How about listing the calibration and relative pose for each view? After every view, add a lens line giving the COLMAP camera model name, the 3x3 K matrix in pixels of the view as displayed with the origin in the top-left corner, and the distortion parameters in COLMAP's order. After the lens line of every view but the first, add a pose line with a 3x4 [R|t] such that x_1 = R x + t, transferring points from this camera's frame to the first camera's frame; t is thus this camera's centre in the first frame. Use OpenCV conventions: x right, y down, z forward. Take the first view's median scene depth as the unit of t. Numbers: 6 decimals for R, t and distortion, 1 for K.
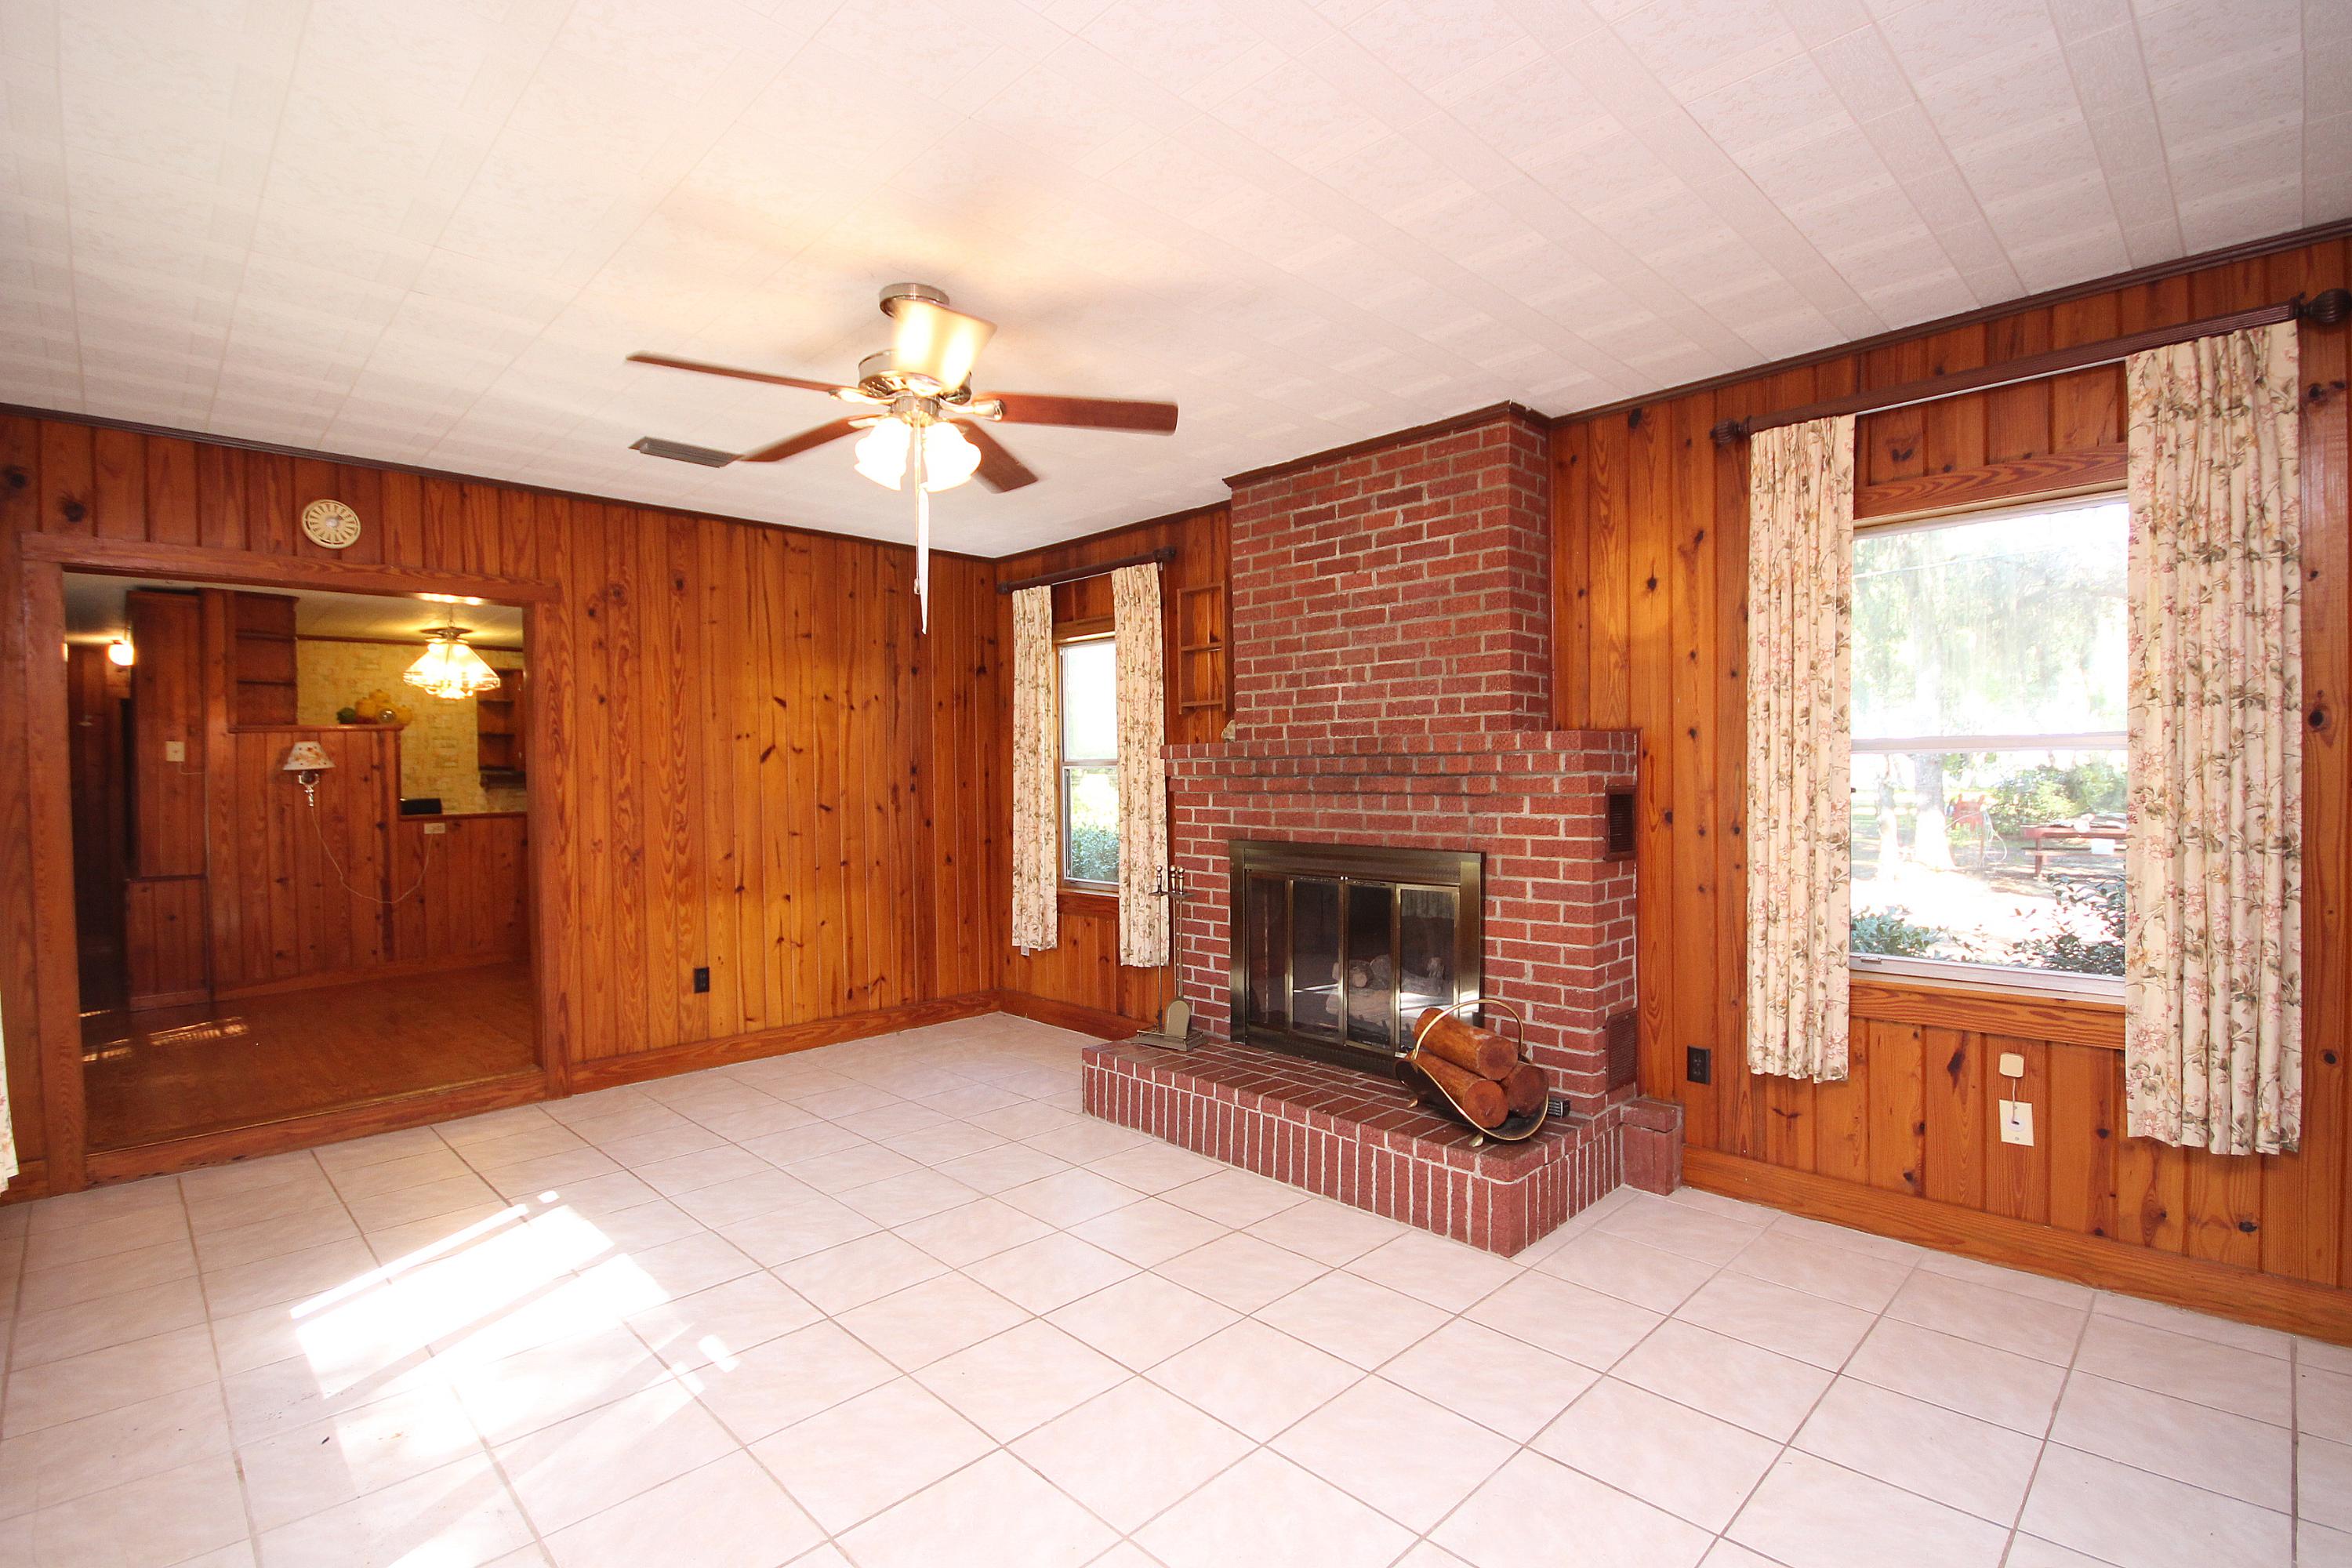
lens RADIAL K [[1083.3, 0, 1175.8], [0, 1083.3, 797.4], [0, 0, 1]] dist [0.008284, -0.009251]
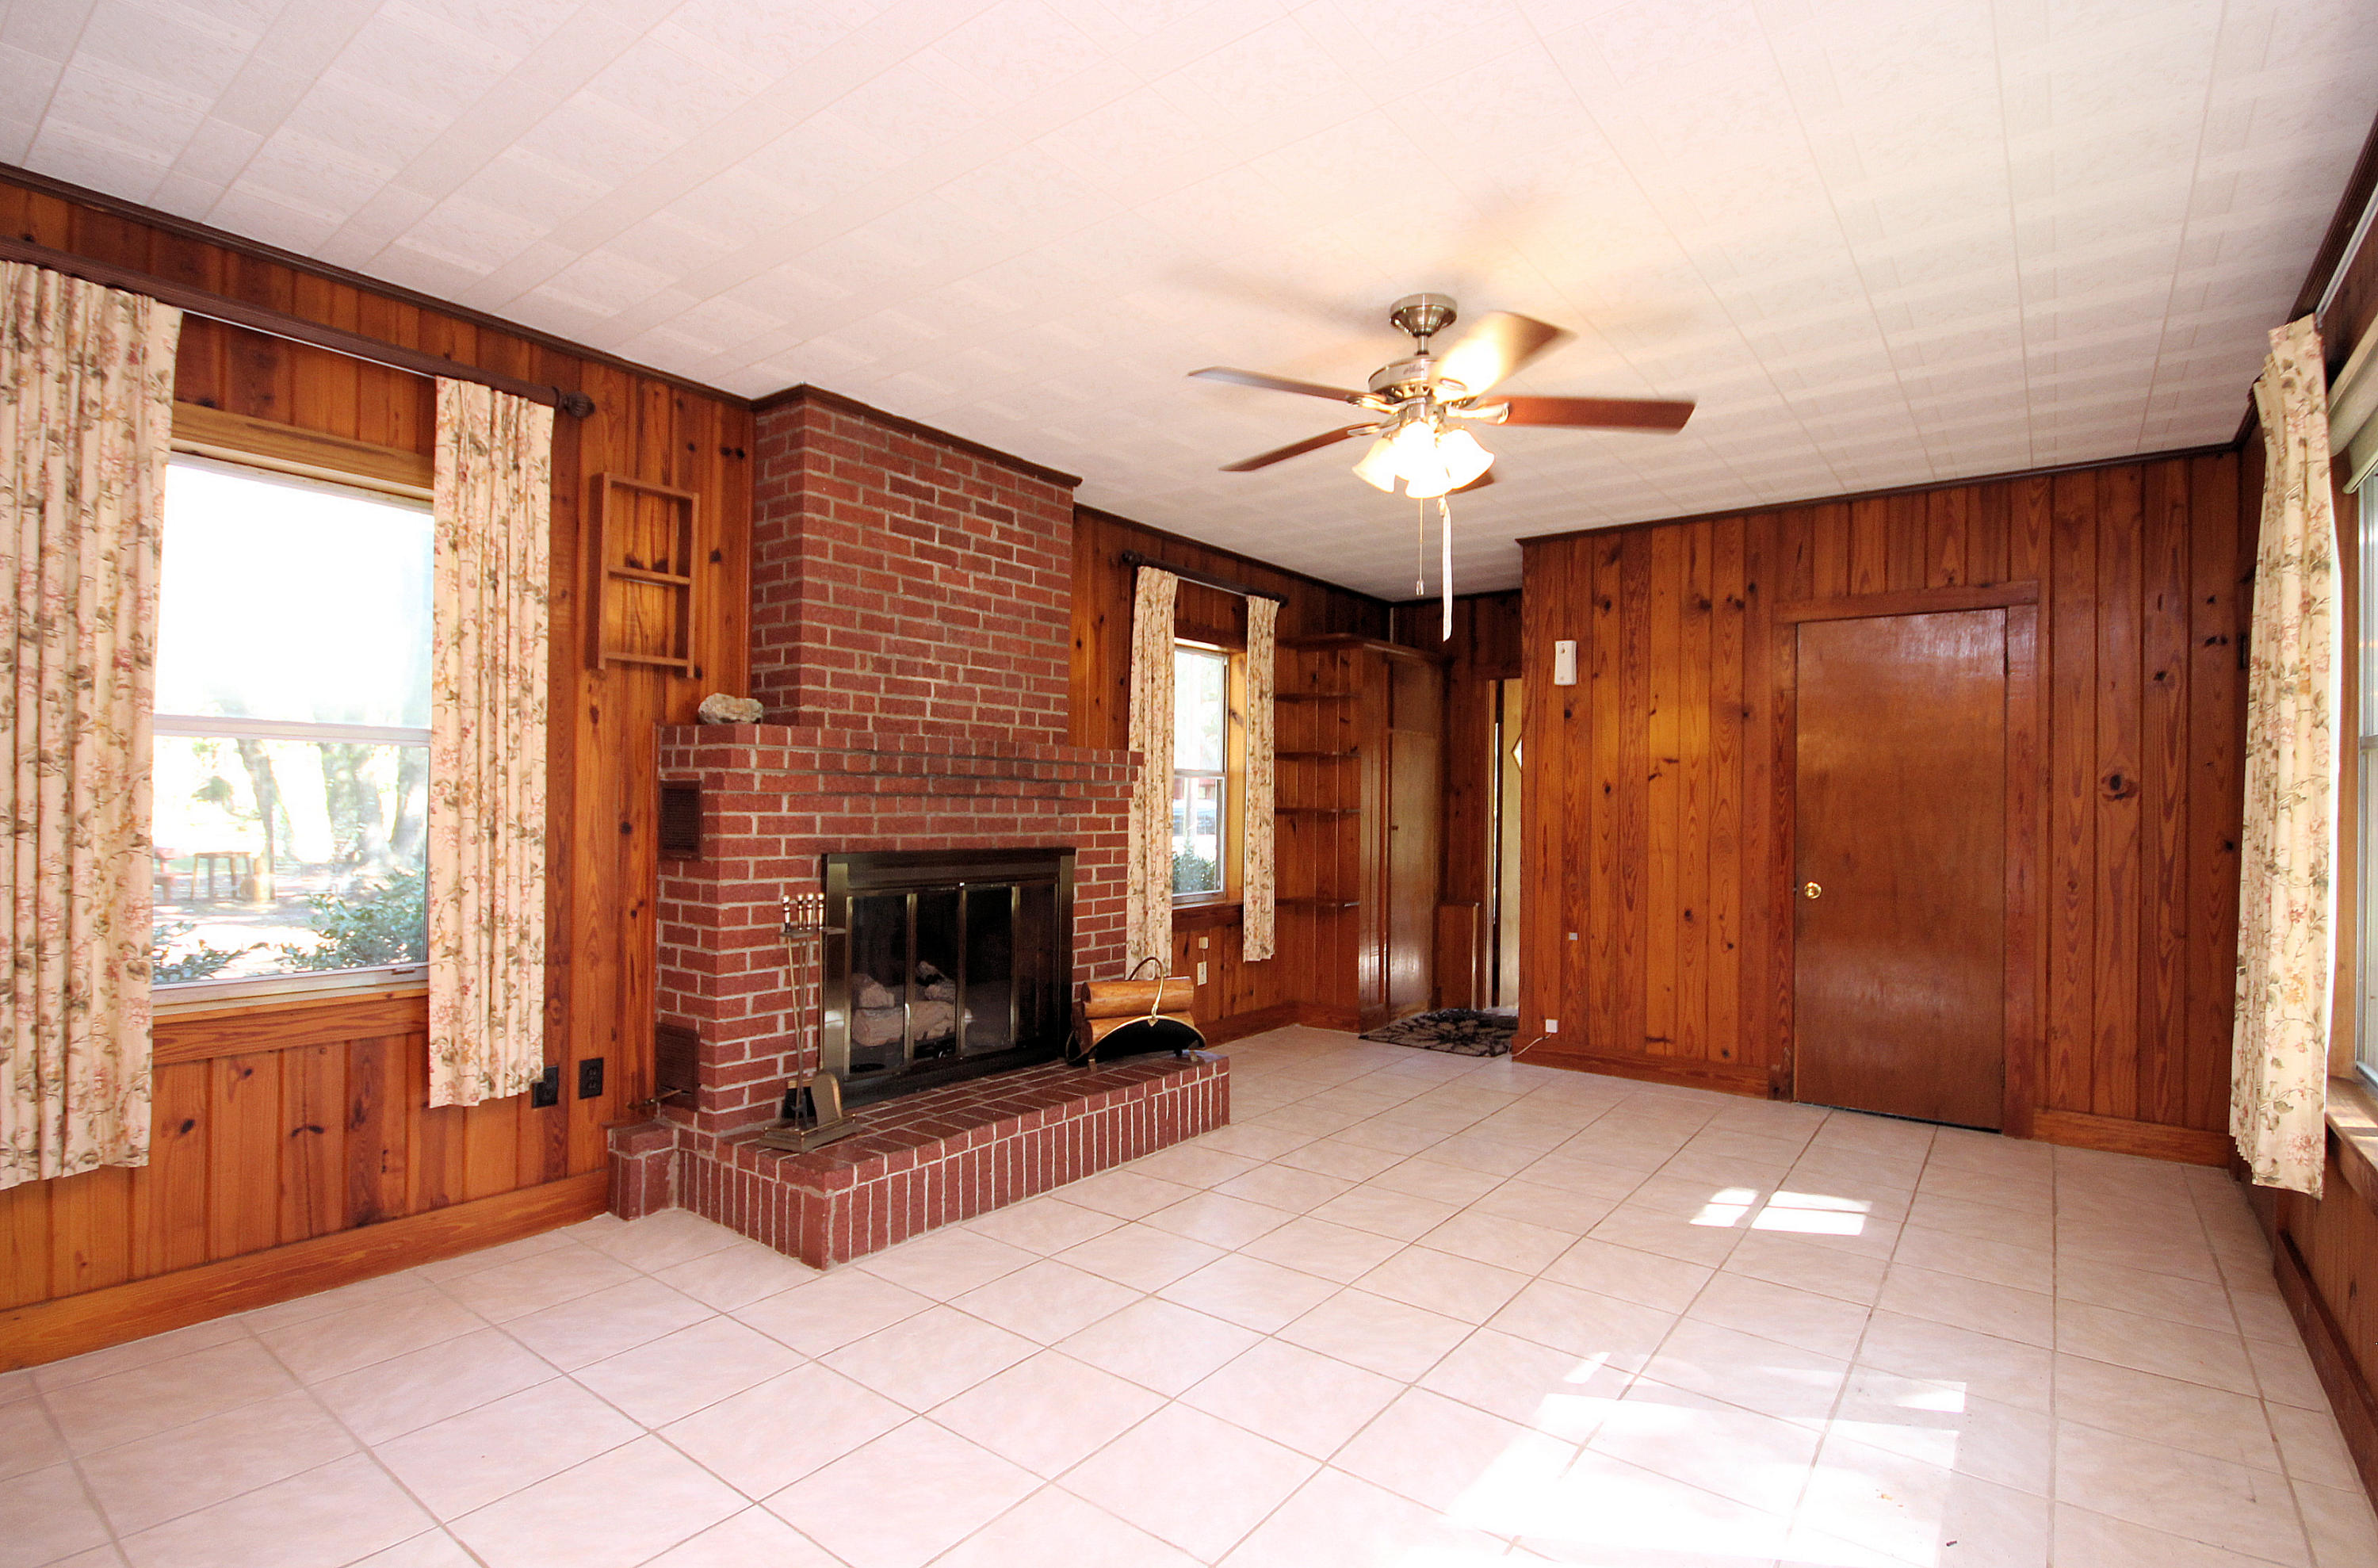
lens RADIAL K [[1131.1, 0, 1194.5], [0, 1131.1, 797.9], [0, 0, 1]] dist [-0.003025, -0.000932]
pose [[-0.141655, 0.010456, 0.989861, -0.786120], [0.004618, 0.999940, -0.009901, 0.007816], [-0.989905, 0.003169, -0.141695, 0.847488]]
